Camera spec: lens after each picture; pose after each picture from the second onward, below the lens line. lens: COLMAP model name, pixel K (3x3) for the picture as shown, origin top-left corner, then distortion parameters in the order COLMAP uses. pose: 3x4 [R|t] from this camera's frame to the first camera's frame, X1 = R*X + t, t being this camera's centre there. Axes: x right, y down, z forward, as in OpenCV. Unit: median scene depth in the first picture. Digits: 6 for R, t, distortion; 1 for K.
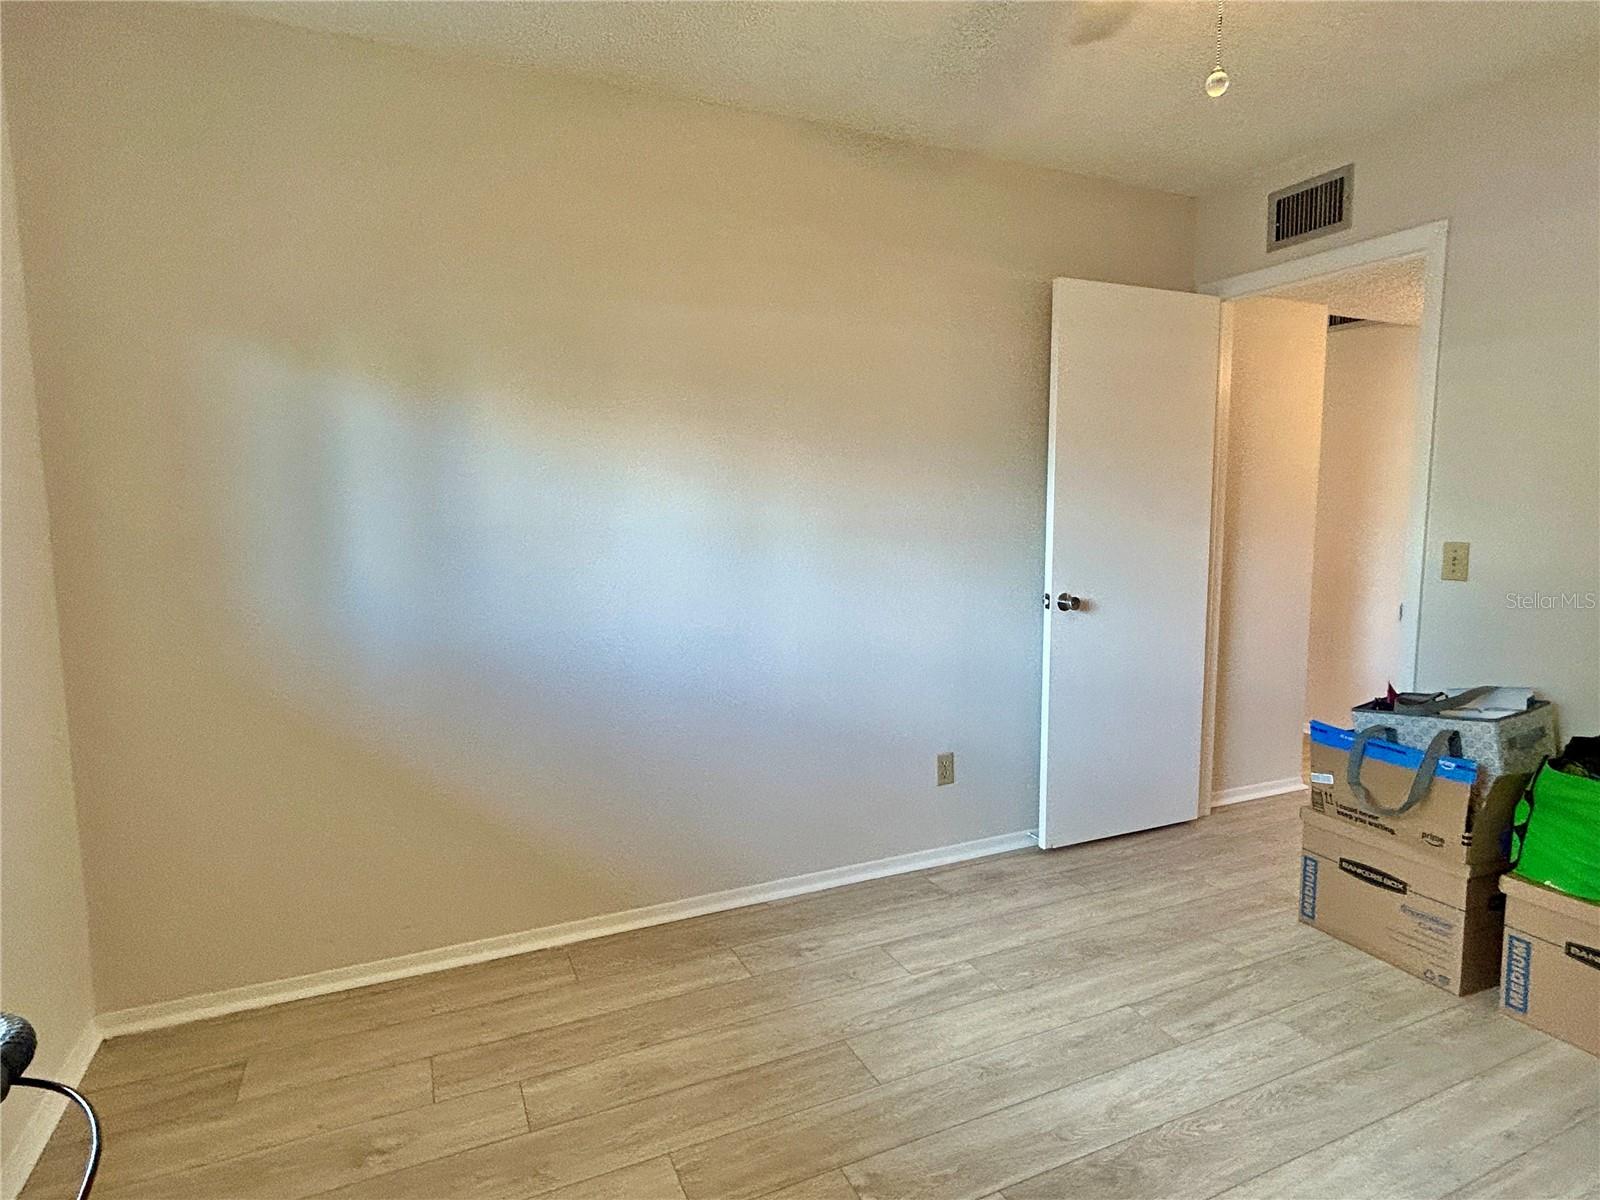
lens RADIAL K [[886.1, 0, 801.3], [0, 886.1, 607.0], [0, 0, 1]] dist [-0.004186, 0.000669]
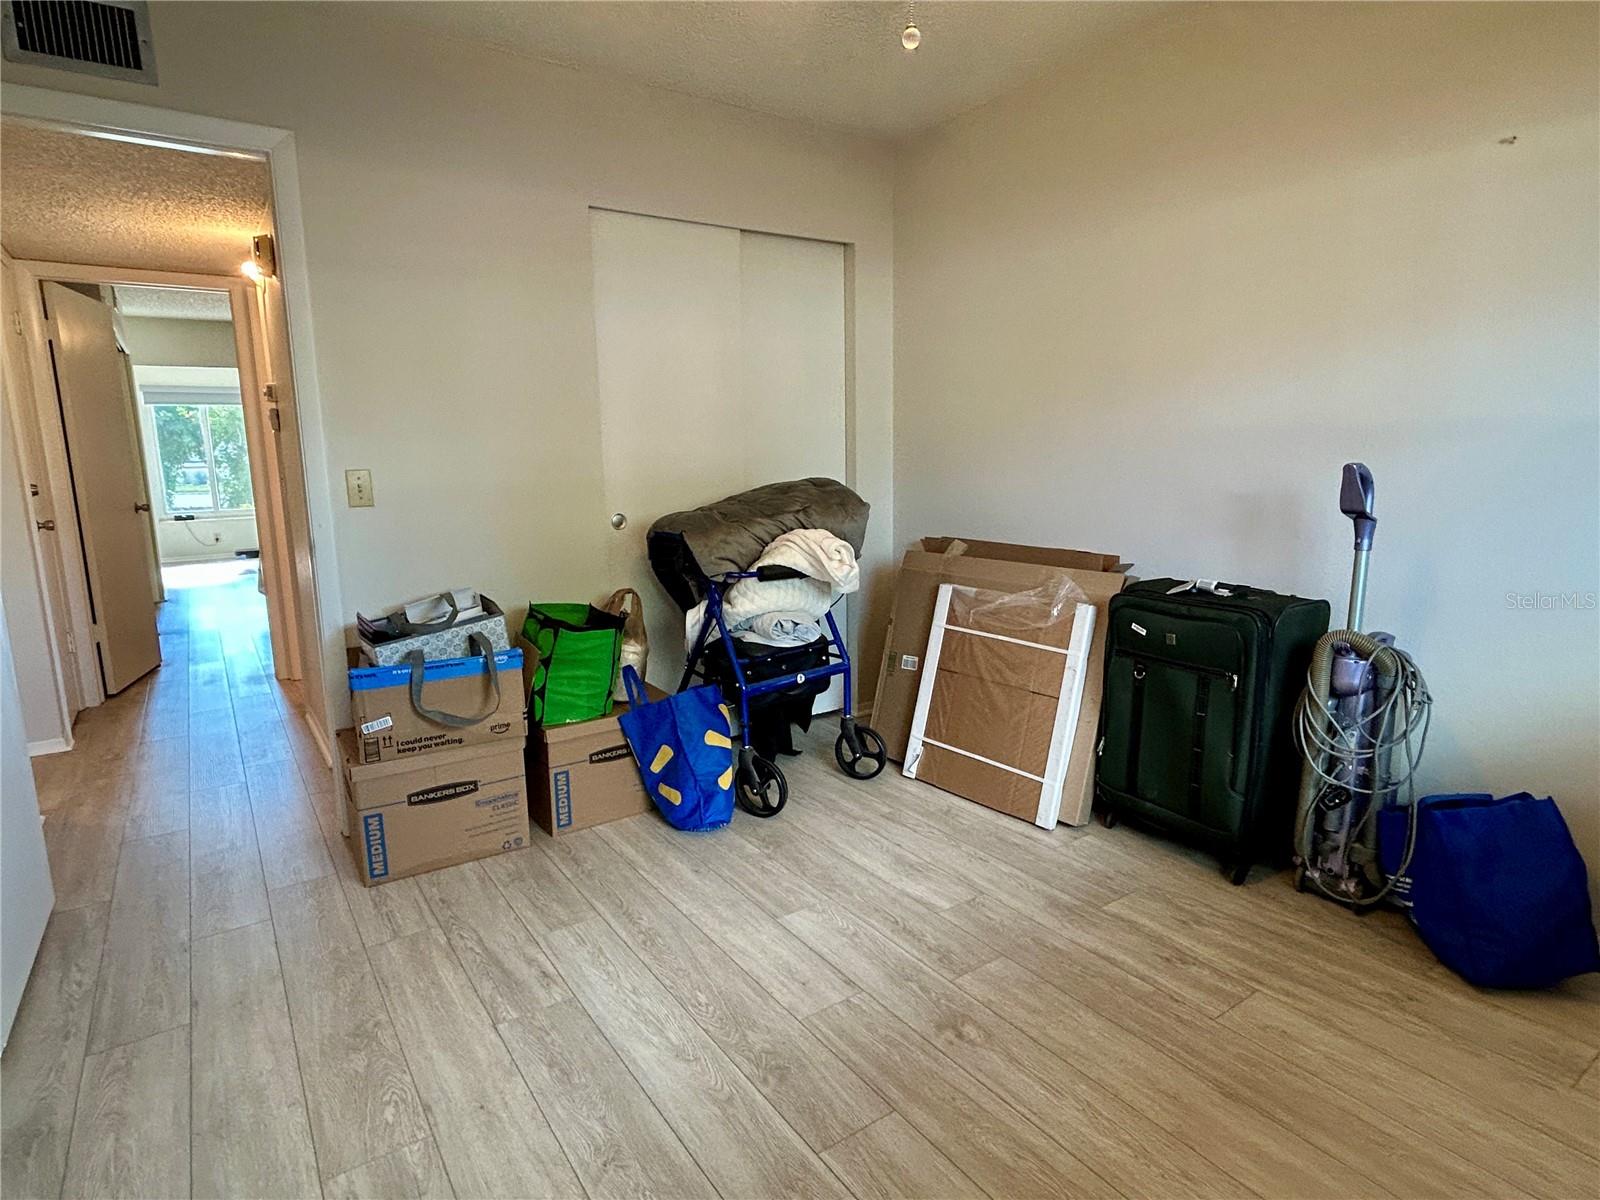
lens RADIAL K [[886.1, 0, 789.7], [0, 886.1, 606.3], [0, 0, 1]] dist [-0.004186, 0.000669]
pose [[-0.176209, -0.170644, 0.969449, -0.415240], [0.131902, 0.971884, 0.195047, -0.058969], [-0.975475, 0.162241, -0.148747, 0.777973]]
